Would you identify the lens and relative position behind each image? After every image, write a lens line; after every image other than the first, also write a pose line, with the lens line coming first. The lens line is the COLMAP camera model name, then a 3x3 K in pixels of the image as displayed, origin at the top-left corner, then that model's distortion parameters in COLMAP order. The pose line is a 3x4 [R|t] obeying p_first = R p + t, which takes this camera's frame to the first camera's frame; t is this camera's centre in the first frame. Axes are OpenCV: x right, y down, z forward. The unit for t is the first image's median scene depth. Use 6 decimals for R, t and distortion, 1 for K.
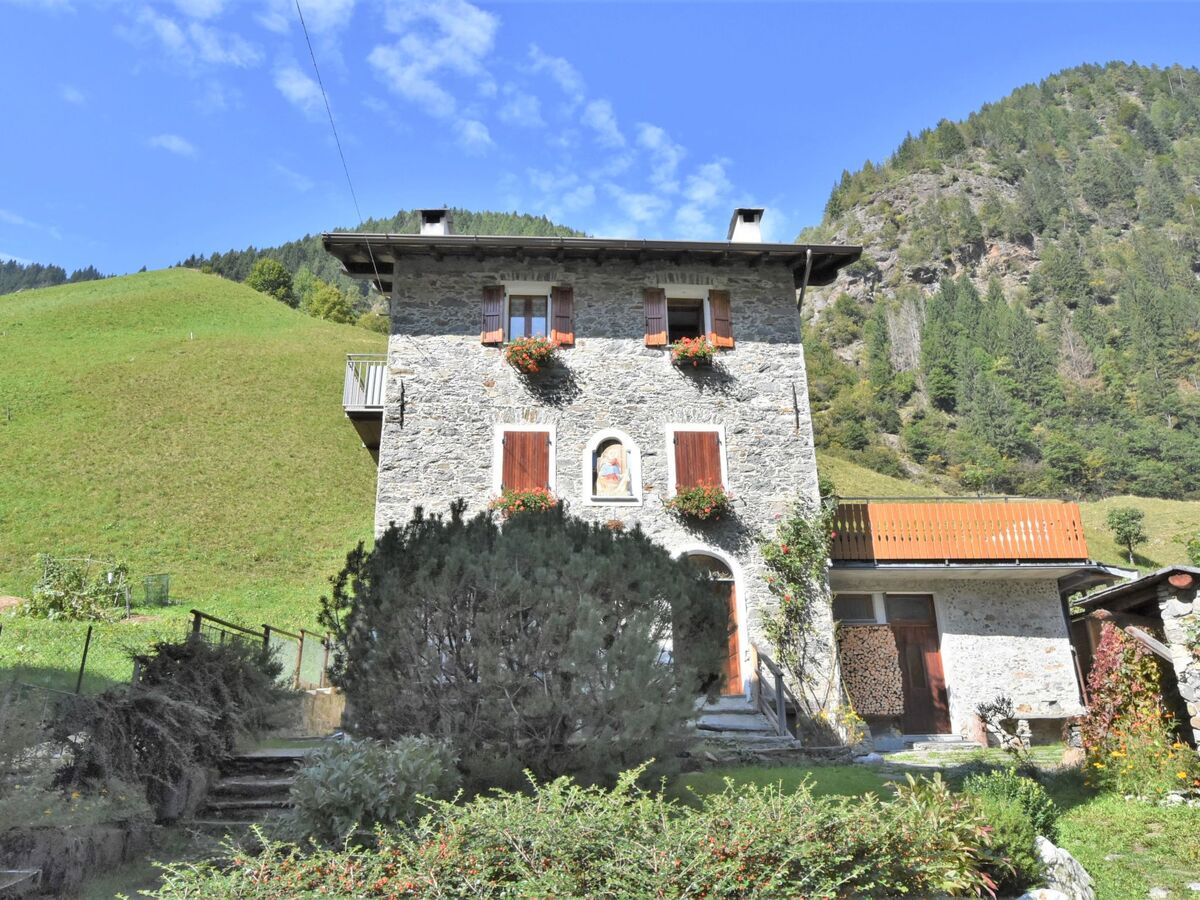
lens RADIAL K [[870.3, 0, 606.4], [0, 870.3, 445.1], [0, 0, 1]] dist [-0.001946, -0.003990]
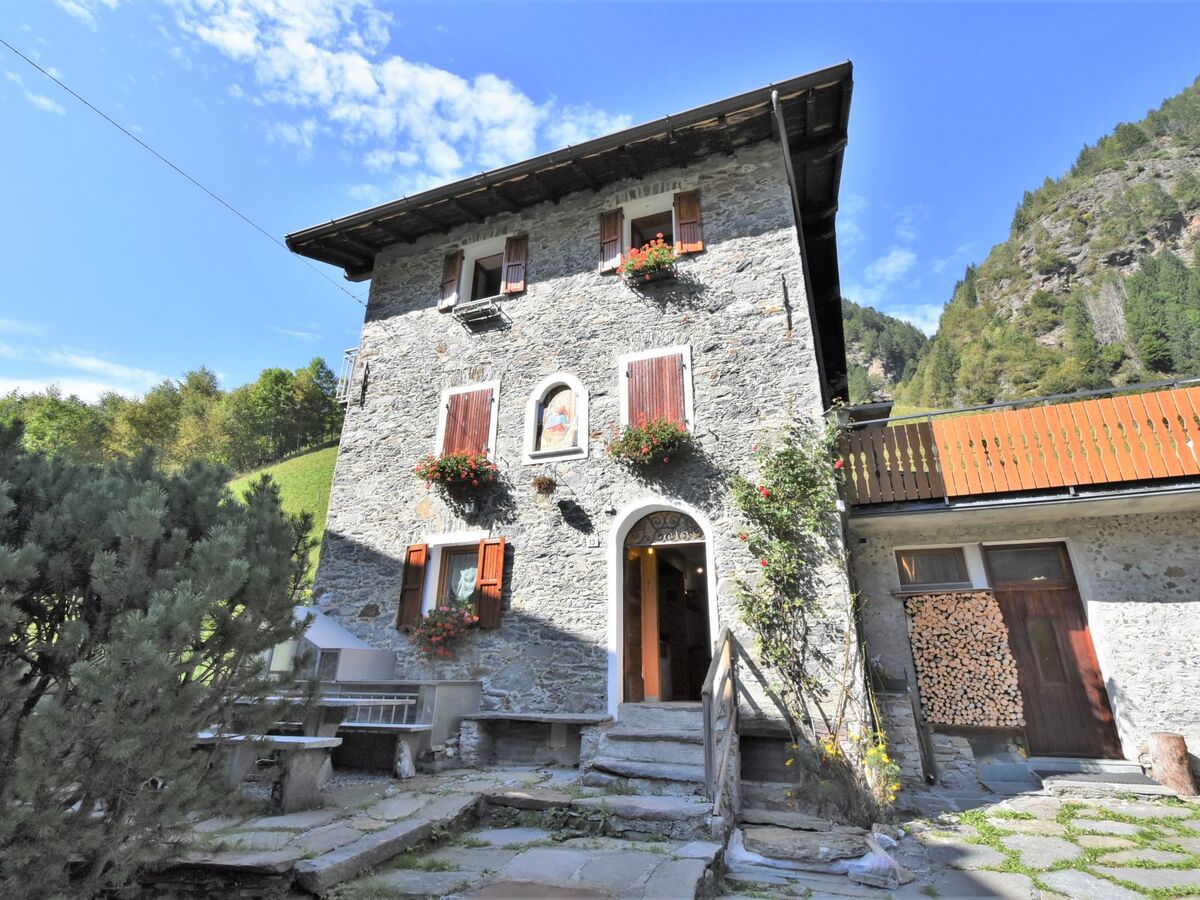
lens RADIAL K [[592.1, 0, 605.9], [0, 592.1, 446.3], [0, 0, 1]] dist [0.008395, -0.008636]
pose [[0.915162, -0.129513, -0.381712, 0.076767], [0.120293, 0.991576, -0.048032, 0.025218], [0.384717, -0.001960, 0.923033, 0.142451]]
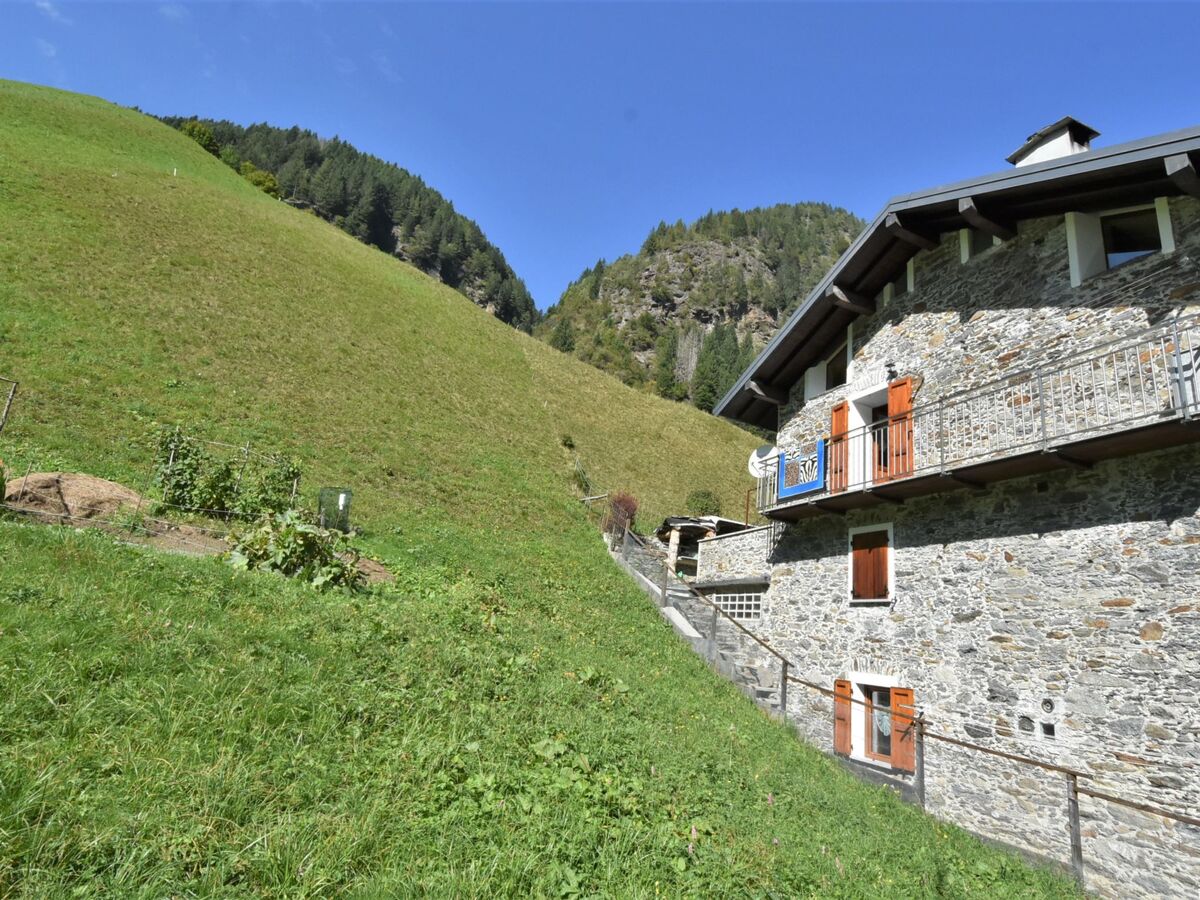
lens RADIAL K [[656.2, 0, 608.2], [0, 656.2, 447.5], [0, 0, 1]] dist [0.008529, -0.010996]
pose [[0.925374, 0.225098, 0.304981, -0.238938], [-0.247815, 0.968085, 0.037403, 0.020066], [-0.286828, -0.110191, 0.951624, 0.209869]]
